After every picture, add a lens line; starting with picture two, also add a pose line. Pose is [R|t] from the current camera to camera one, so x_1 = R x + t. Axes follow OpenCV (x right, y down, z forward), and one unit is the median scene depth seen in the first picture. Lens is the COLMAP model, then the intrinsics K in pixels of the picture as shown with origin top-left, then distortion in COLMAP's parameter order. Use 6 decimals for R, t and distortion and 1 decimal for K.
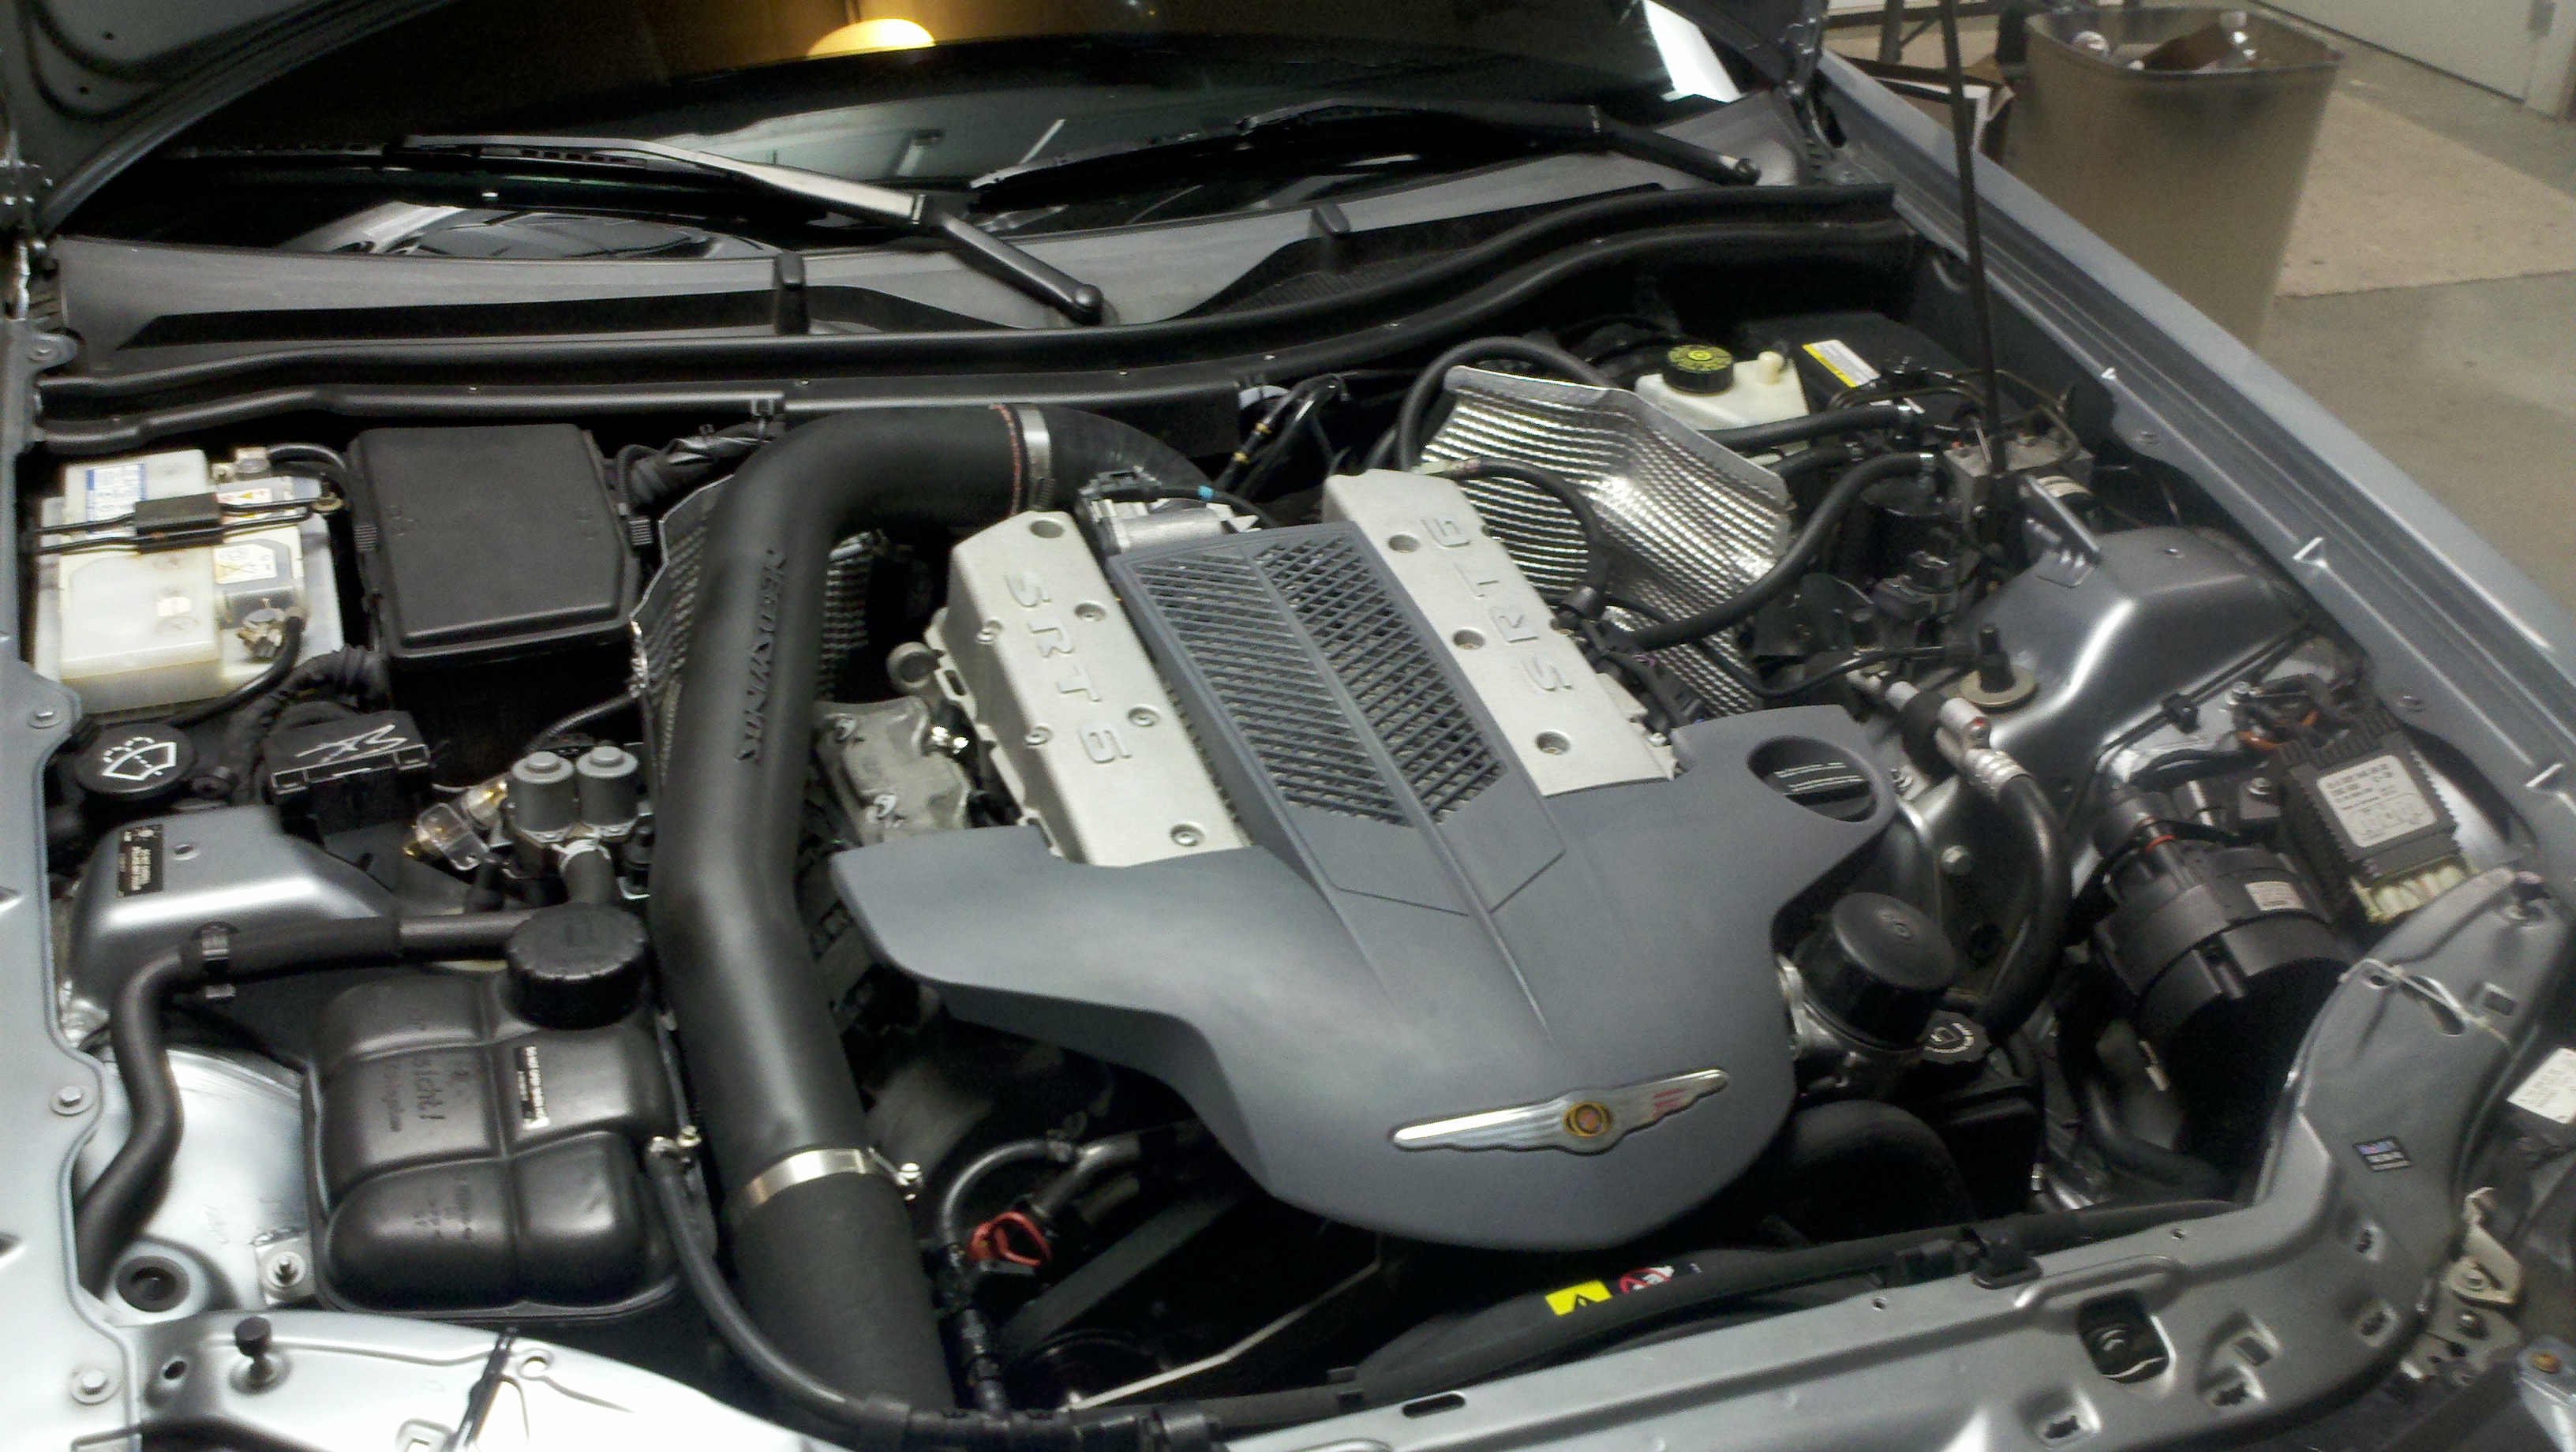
lens RADIAL K [[2869.9, 0, 1288.0], [0, 2869.9, 726.0], [0, 0, 1]] dist [-0.009005, -0.037994]
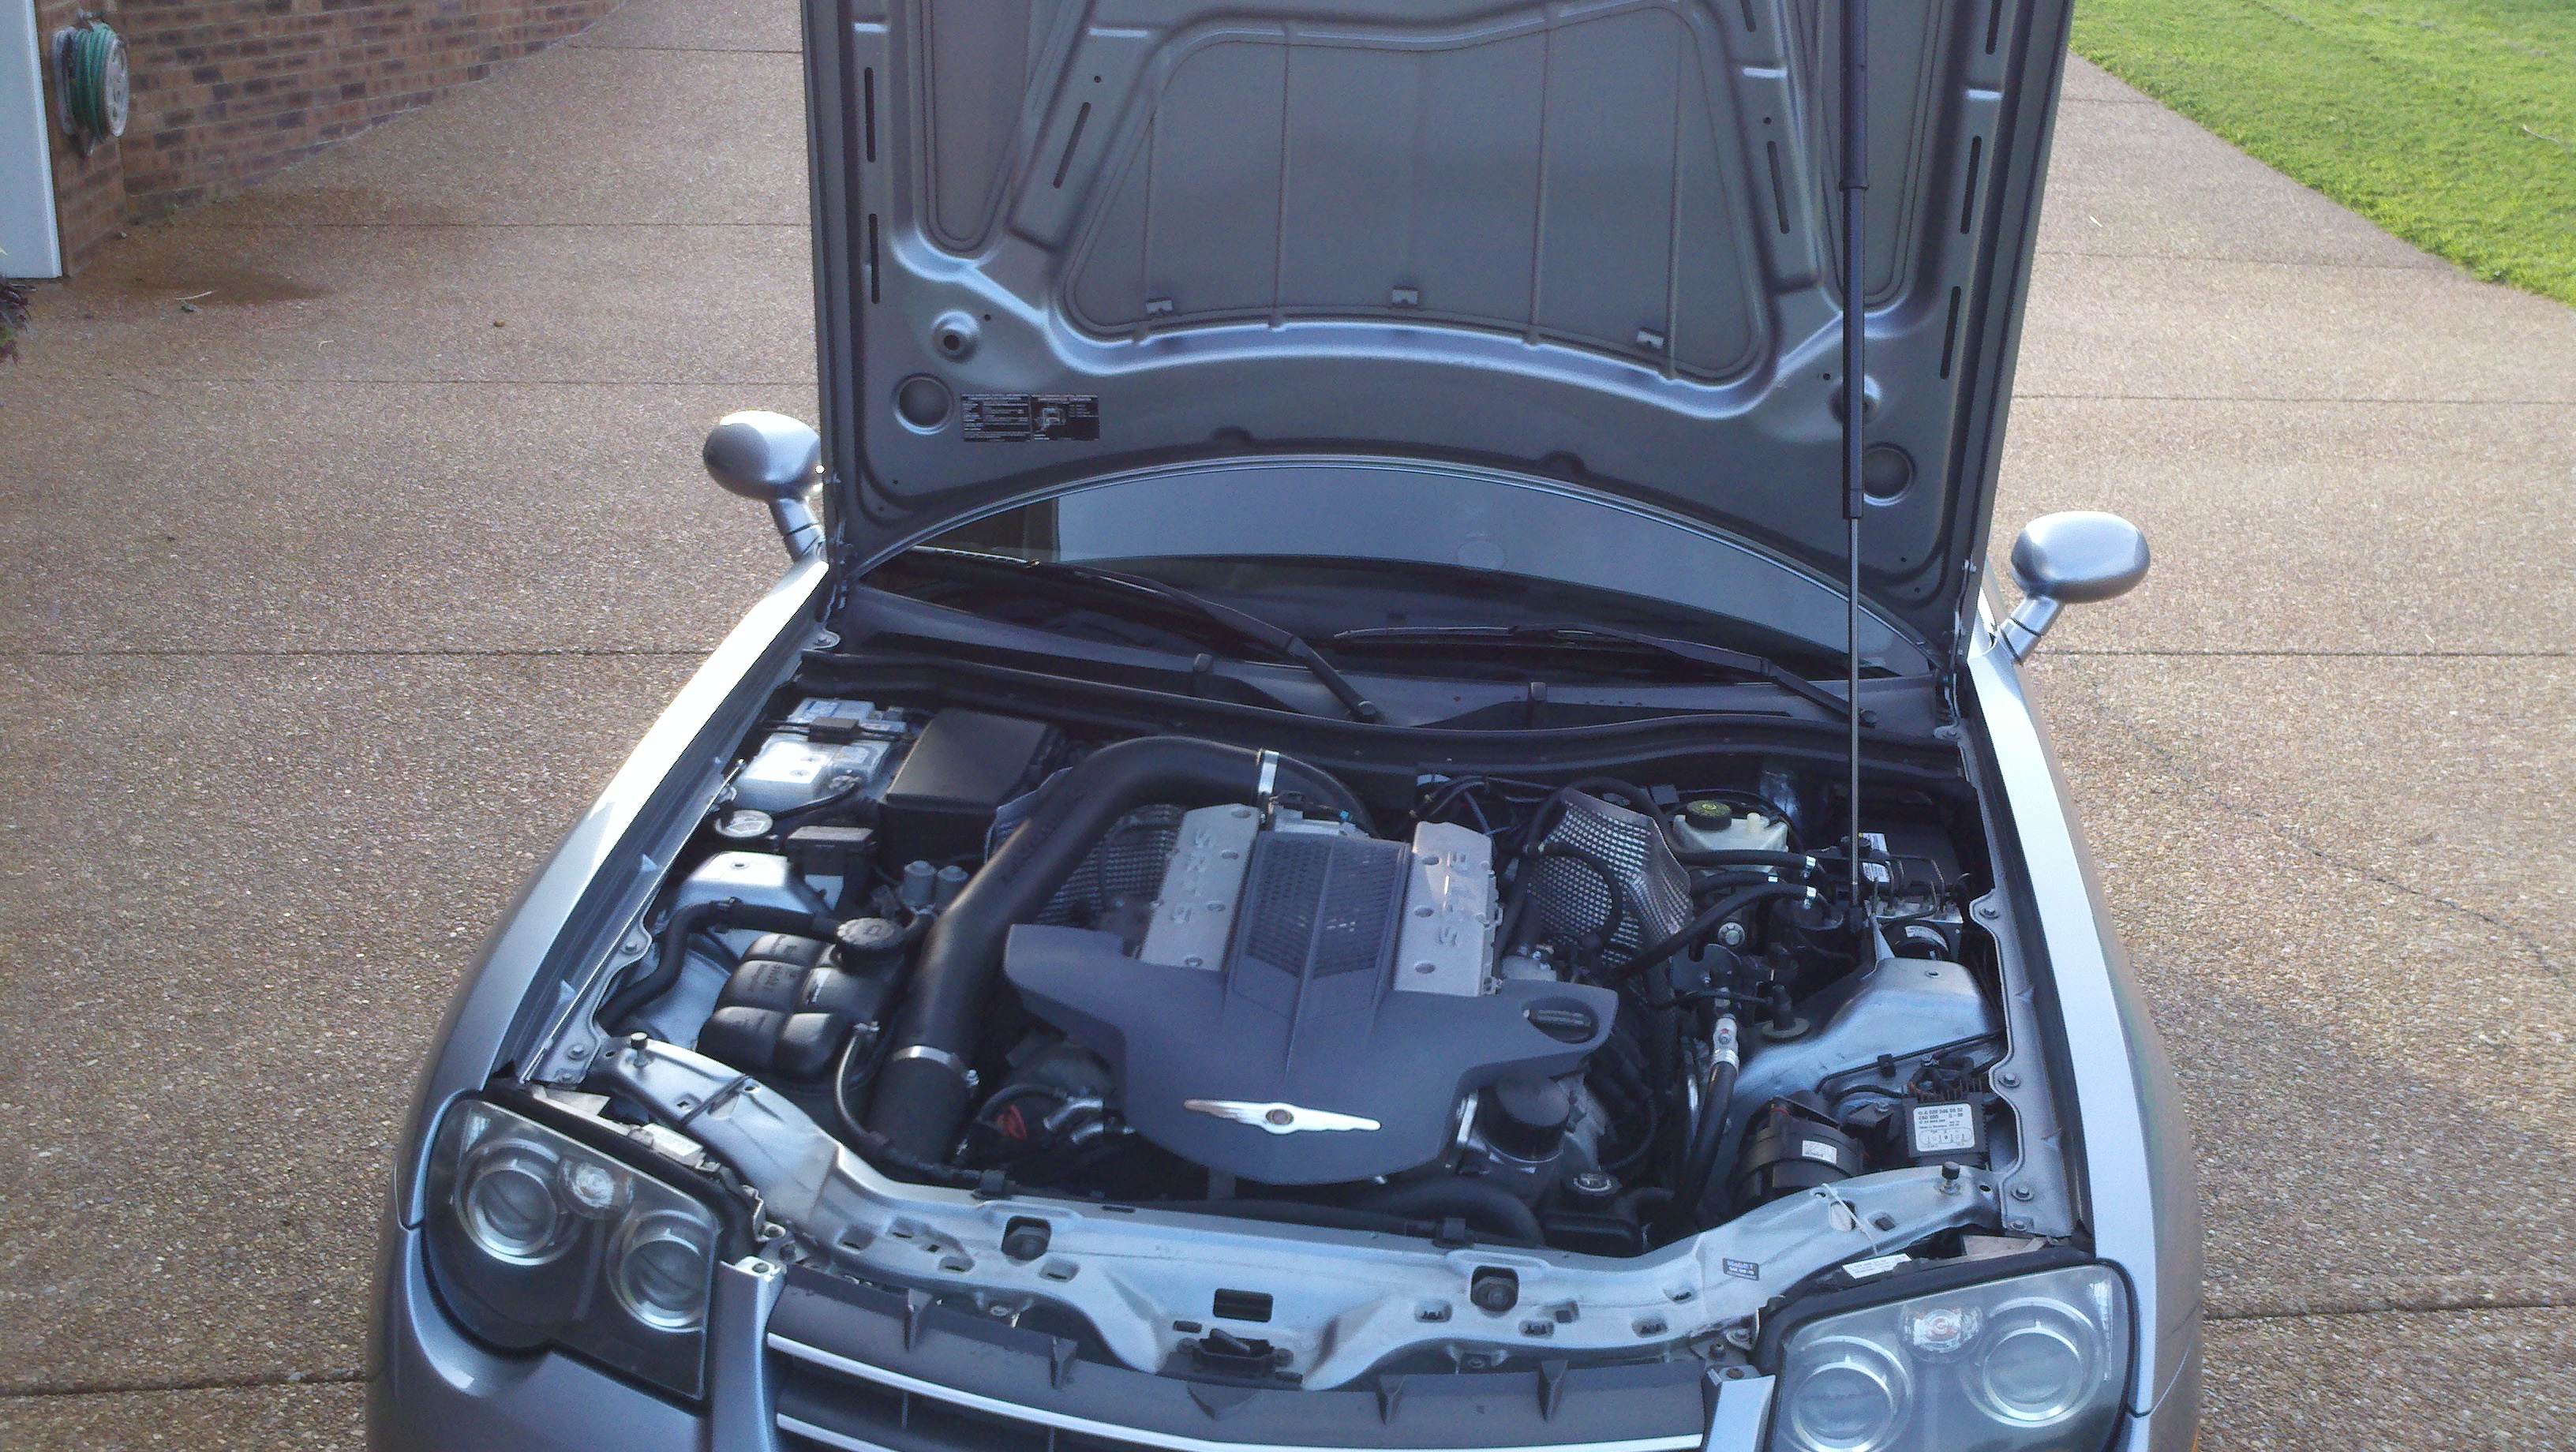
lens RADIAL K [[2869.9, 0, 1288.0], [0, 2869.9, 726.0], [0, 0, 1]] dist [-0.009005, -0.037994]
pose [[0.895231, 0.162887, -0.414765, 0.660923], [-0.240528, 0.960188, -0.142071, 0.121873], [0.375111, 0.226949, 0.898769, -0.580178]]
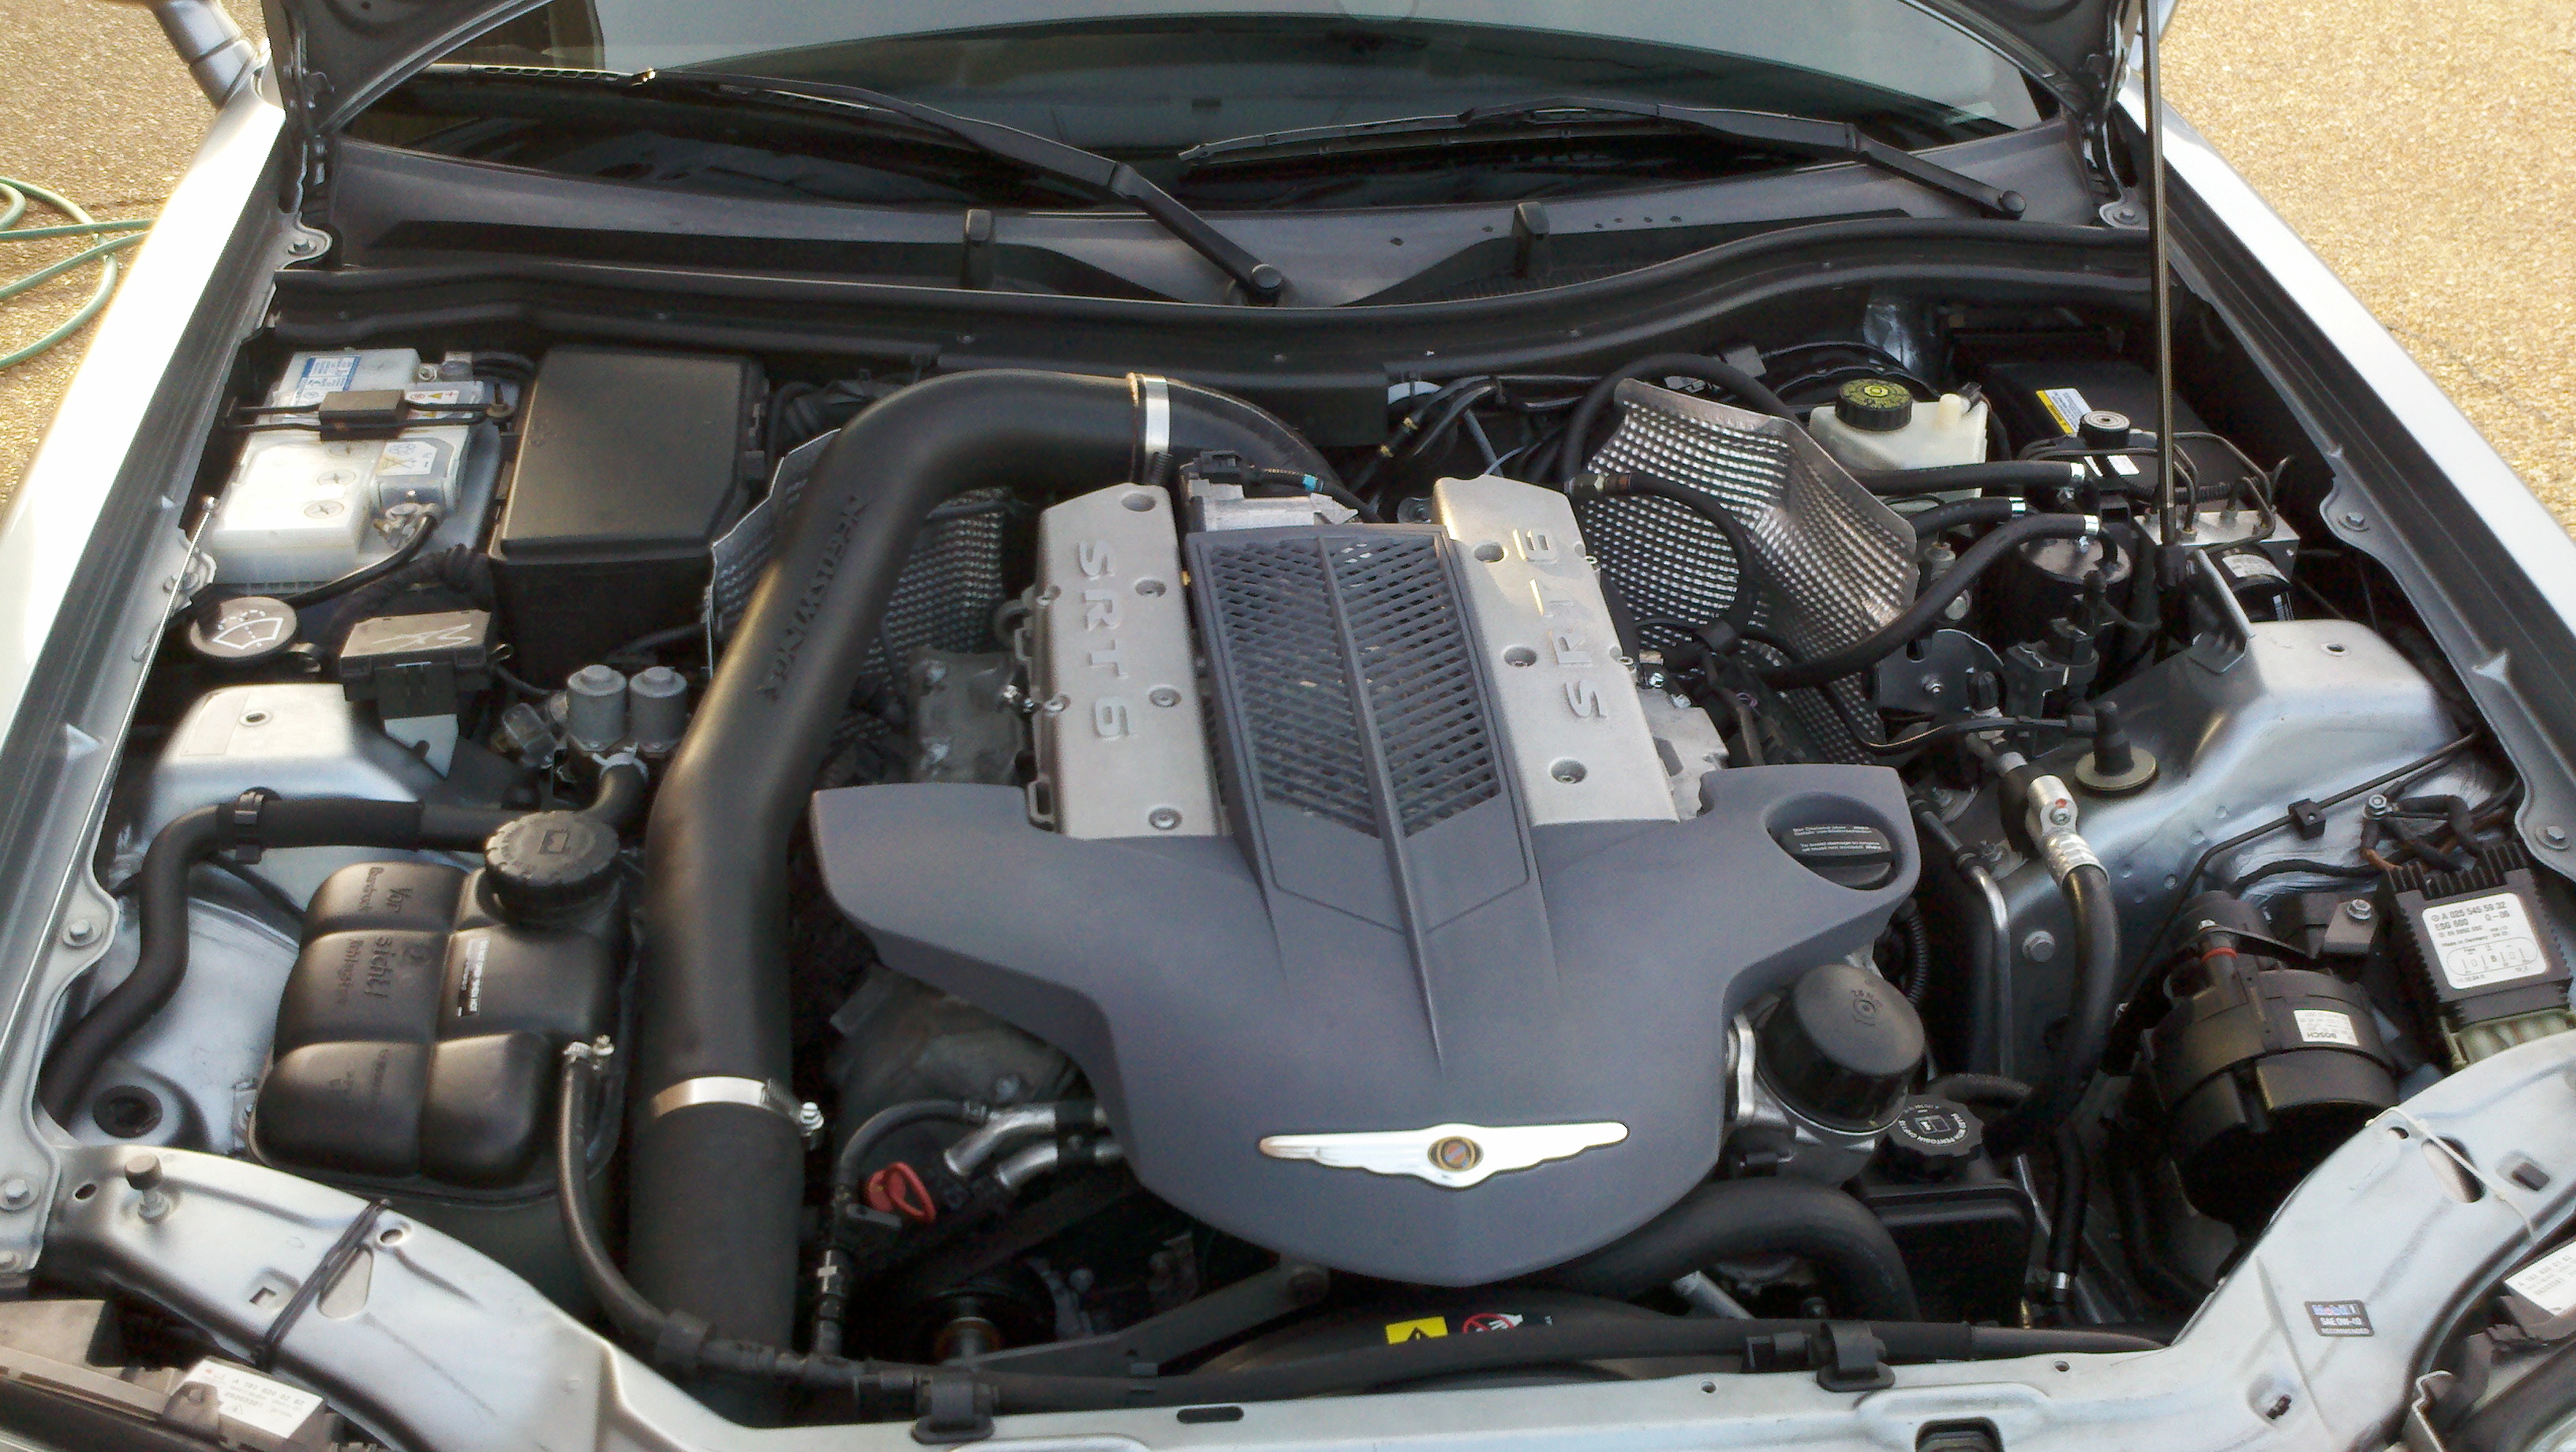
lens RADIAL K [[2869.9, 0, 1288.0], [0, 2869.9, 726.0], [0, 0, 1]] dist [-0.009005, -0.037994]
pose [[0.972772, 0.115855, -0.200730, 0.179231], [-0.113602, 0.993266, 0.022745, -0.019380], [0.202013, 0.000677, 0.979383, 0.019671]]
